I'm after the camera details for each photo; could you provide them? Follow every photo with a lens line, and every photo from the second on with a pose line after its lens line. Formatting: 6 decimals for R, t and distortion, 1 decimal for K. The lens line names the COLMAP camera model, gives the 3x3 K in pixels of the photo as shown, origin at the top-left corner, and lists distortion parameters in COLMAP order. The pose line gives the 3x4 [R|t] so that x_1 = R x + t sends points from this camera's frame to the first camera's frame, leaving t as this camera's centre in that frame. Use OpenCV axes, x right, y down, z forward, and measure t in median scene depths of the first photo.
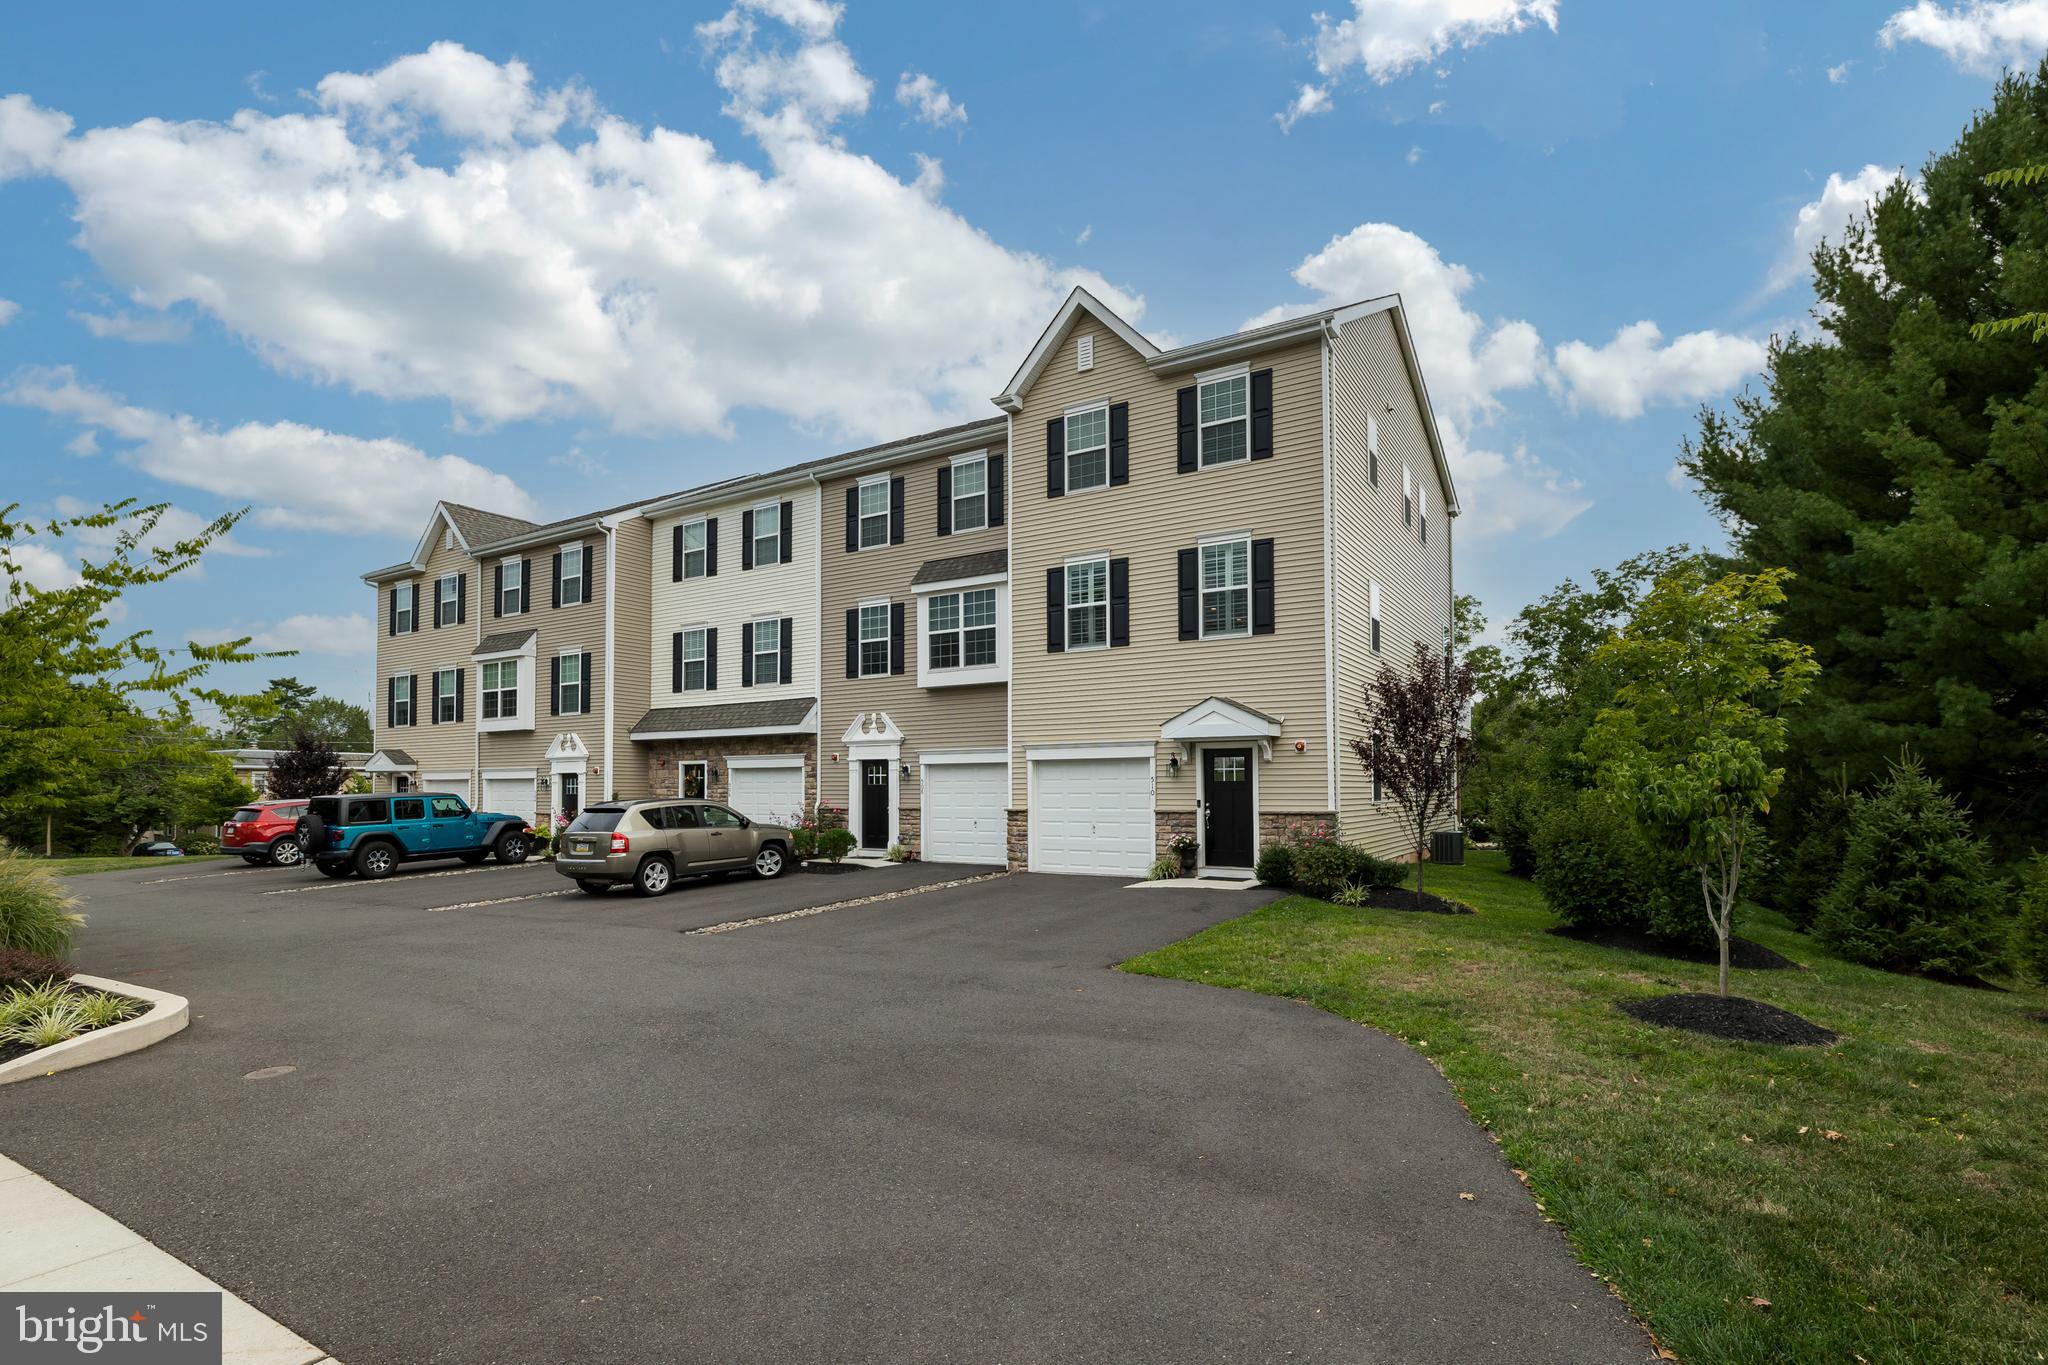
lens RADIAL K [[977.1, 0, 1022.9], [0, 977.1, 751.3], [0, 0, 1]] dist [-0.002455, -0.000293]
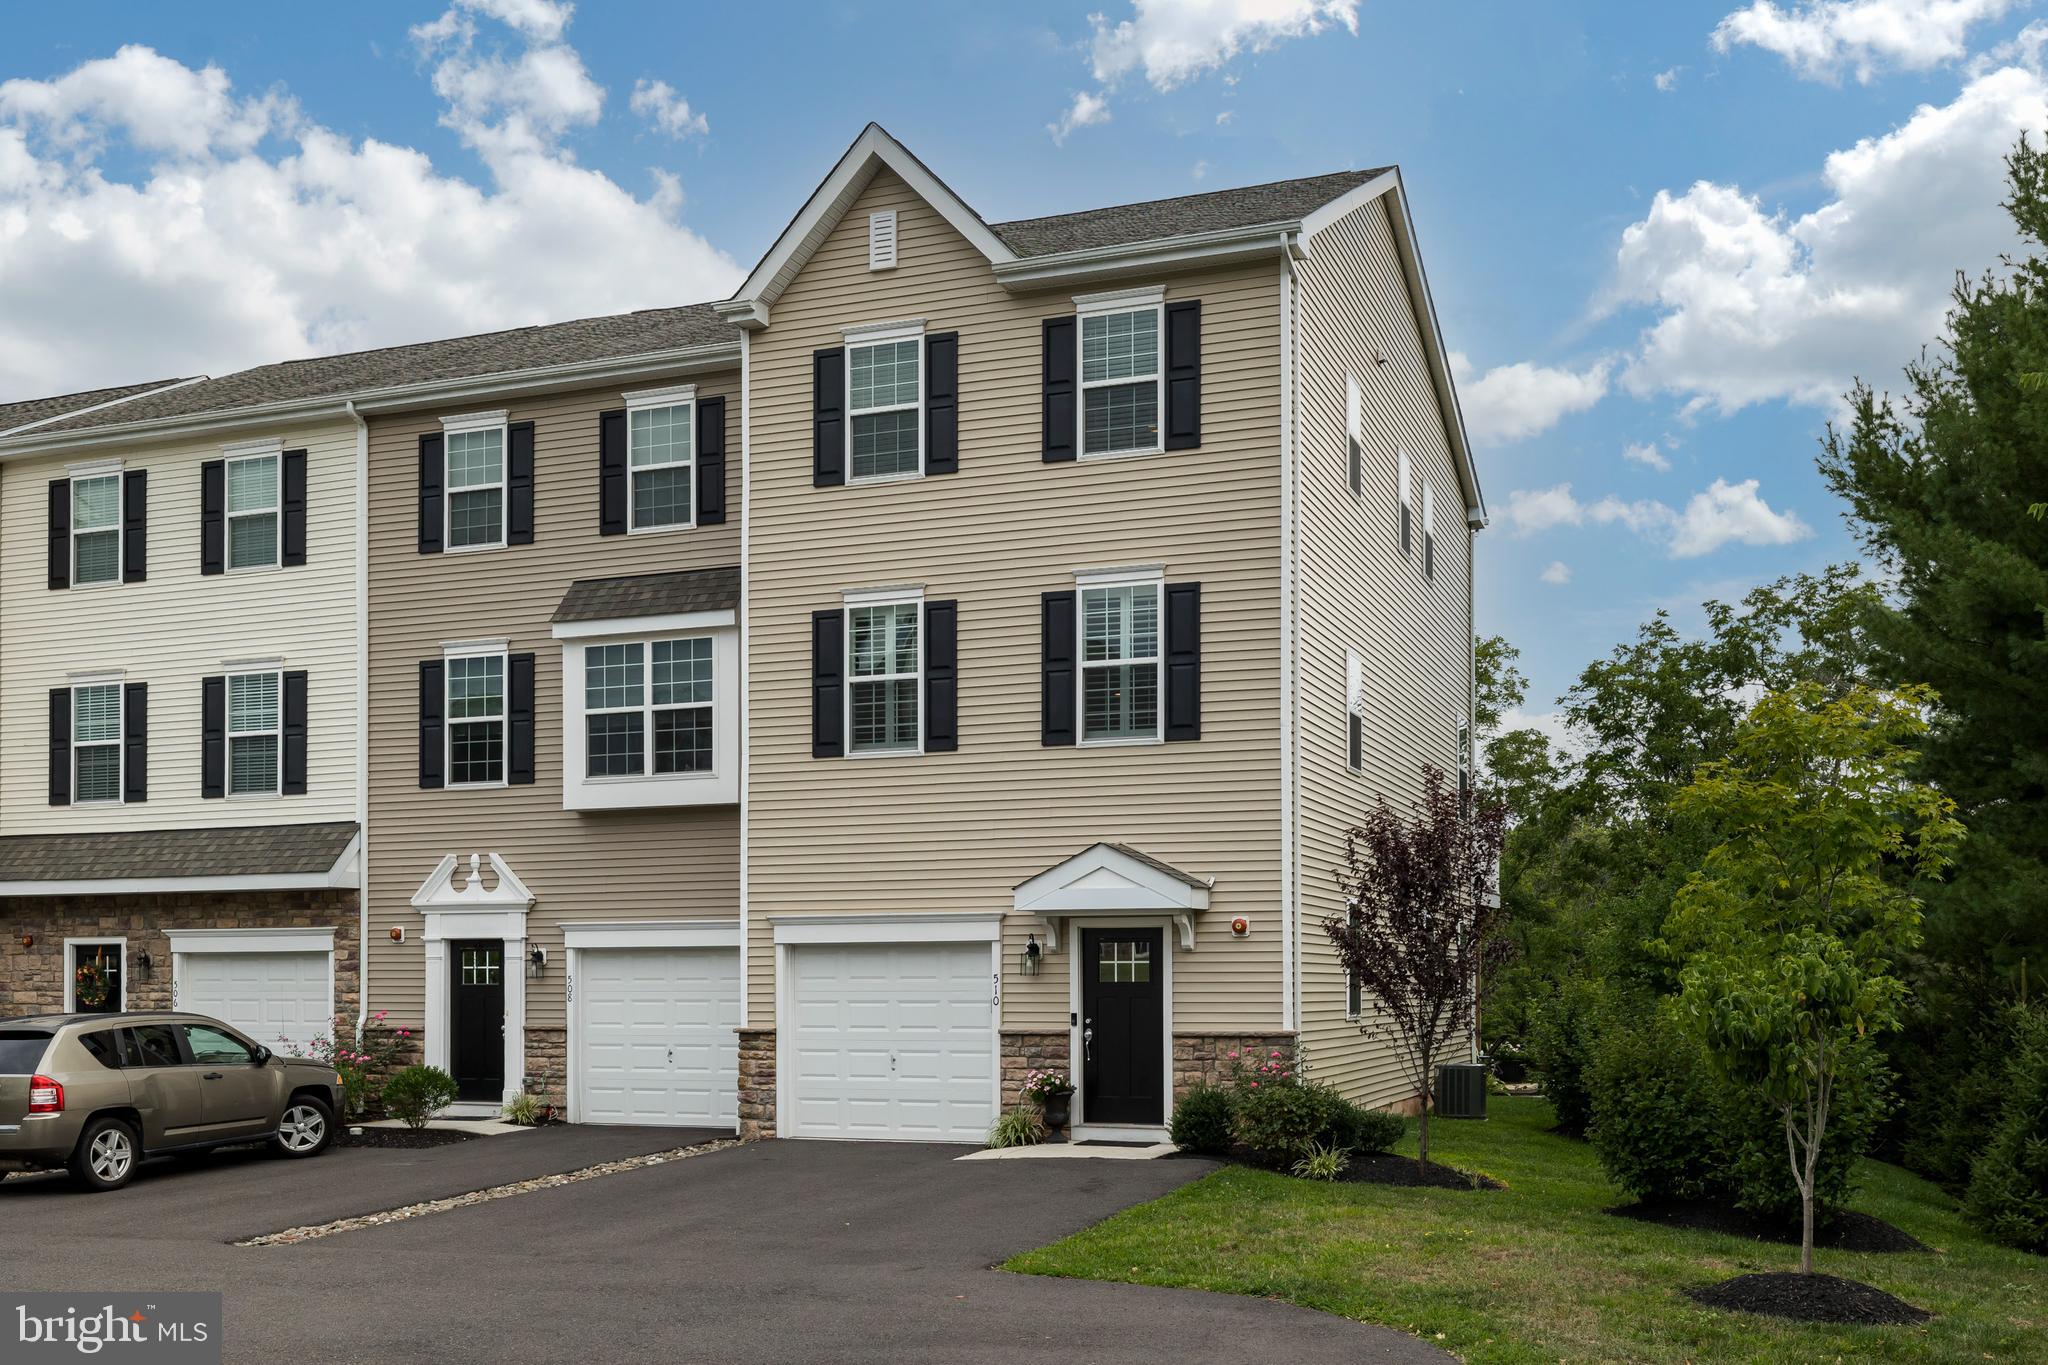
lens RADIAL K [[1951.8, 0, 1015.8], [0, 1951.8, 949.1], [0, 0, 1]] dist [0.006022, 0.012818]
pose [[0.982193, 0.005009, 0.187808, -0.073630], [-0.008702, 0.999785, 0.018842, -0.011029], [-0.187673, -0.020141, 0.982025, -0.155516]]
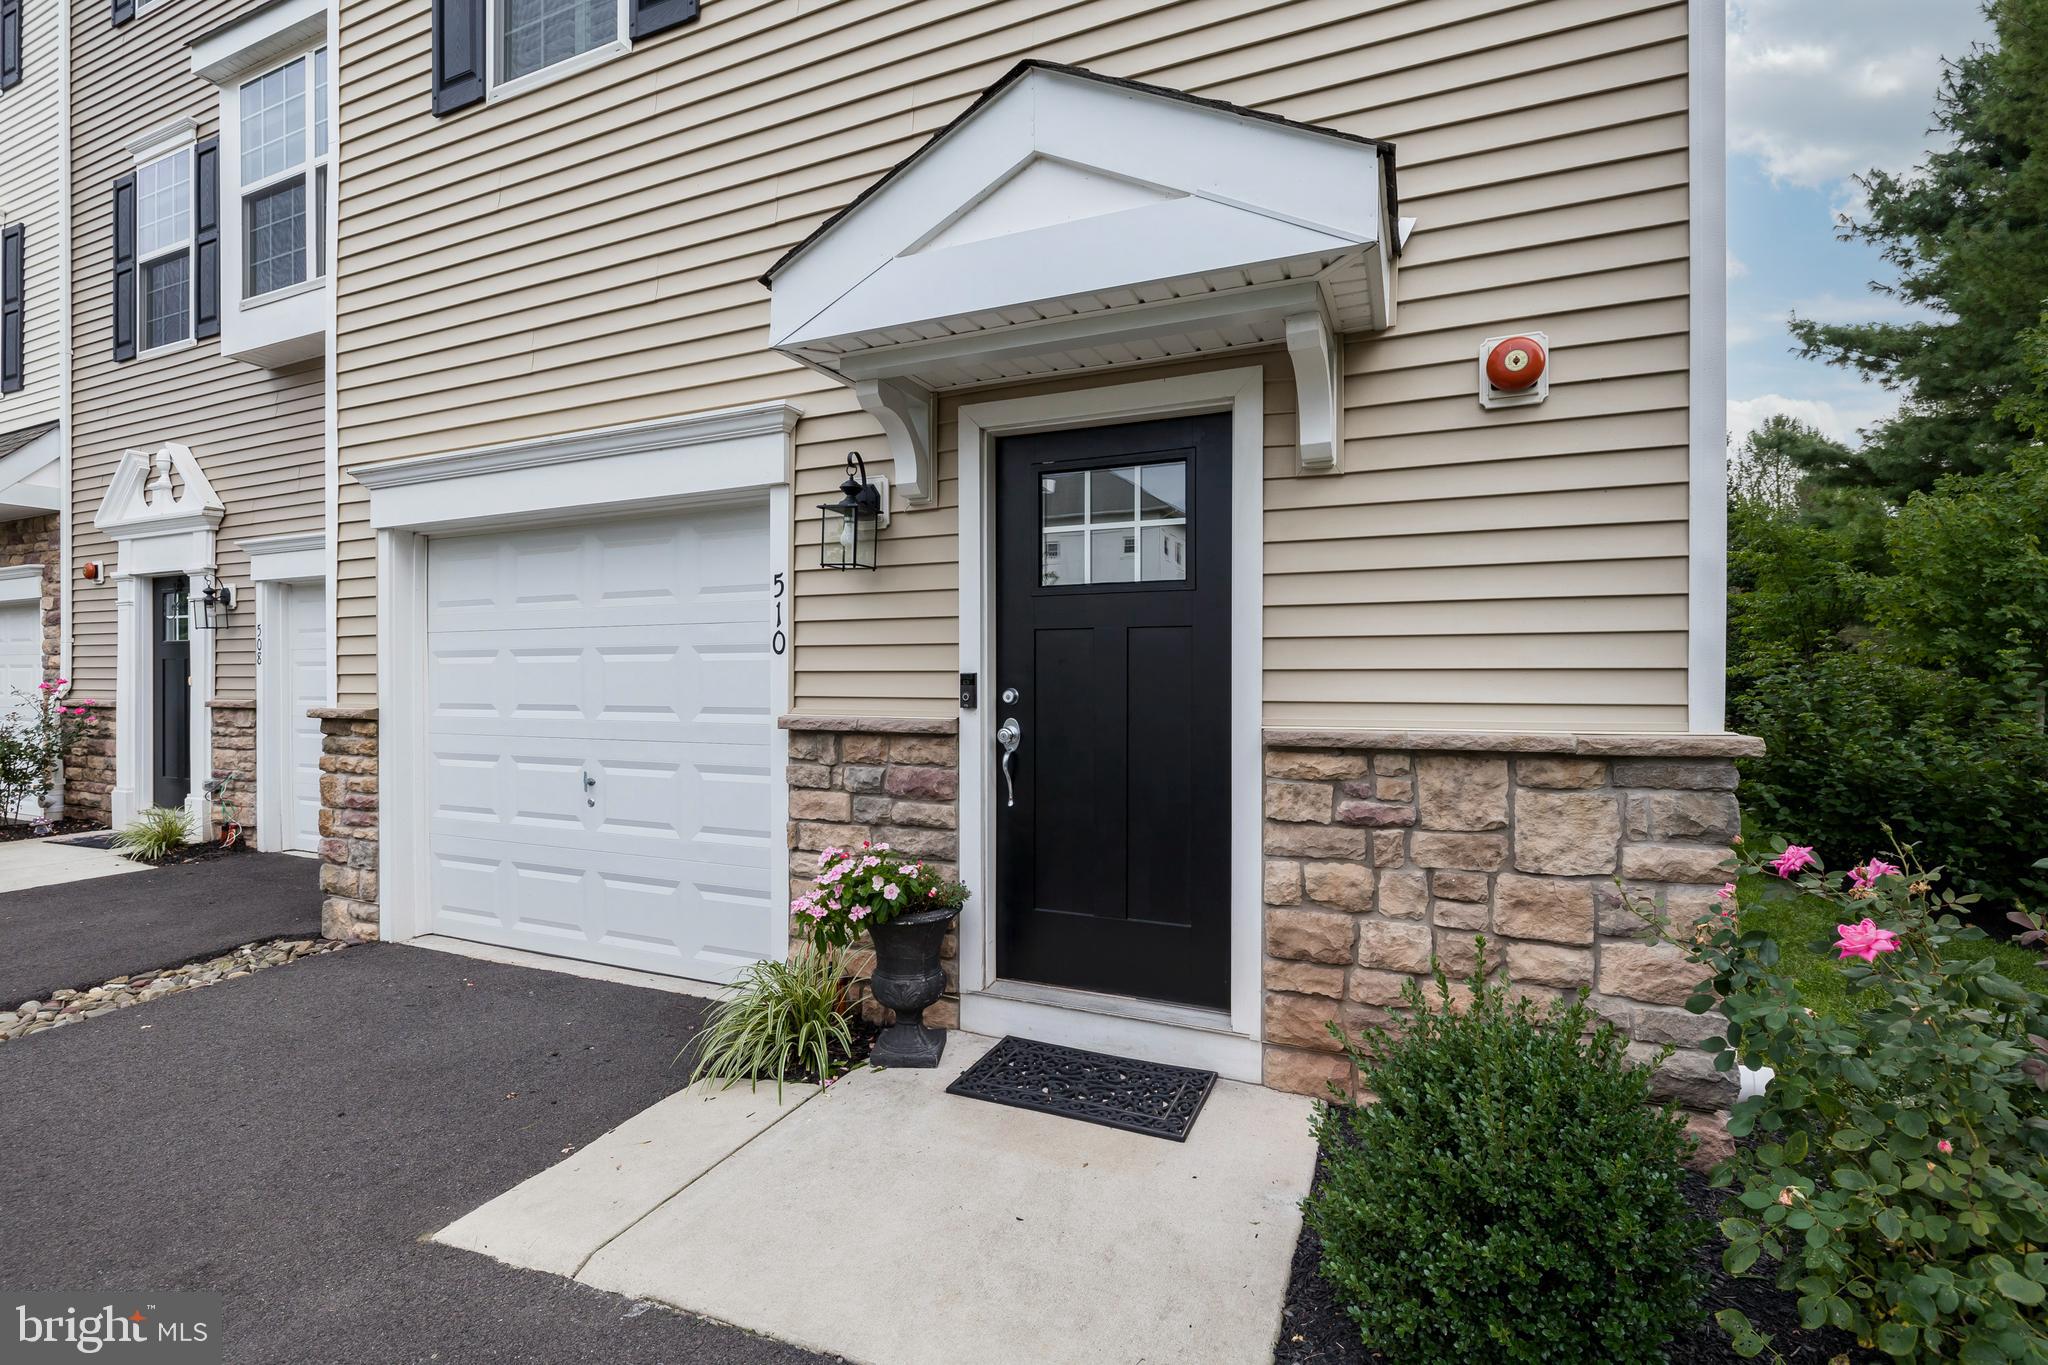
lens RADIAL K [[947.7, 0, 1024.0], [0, 947.7, 682.5], [0, 0, 1]] dist [-0.004317, -0.000209]
pose [[0.991361, 0.004124, 0.131098, 0.151368], [-0.009449, 0.999154, 0.040023, 0.039556], [-0.130822, -0.040916, 0.990561, 0.728850]]
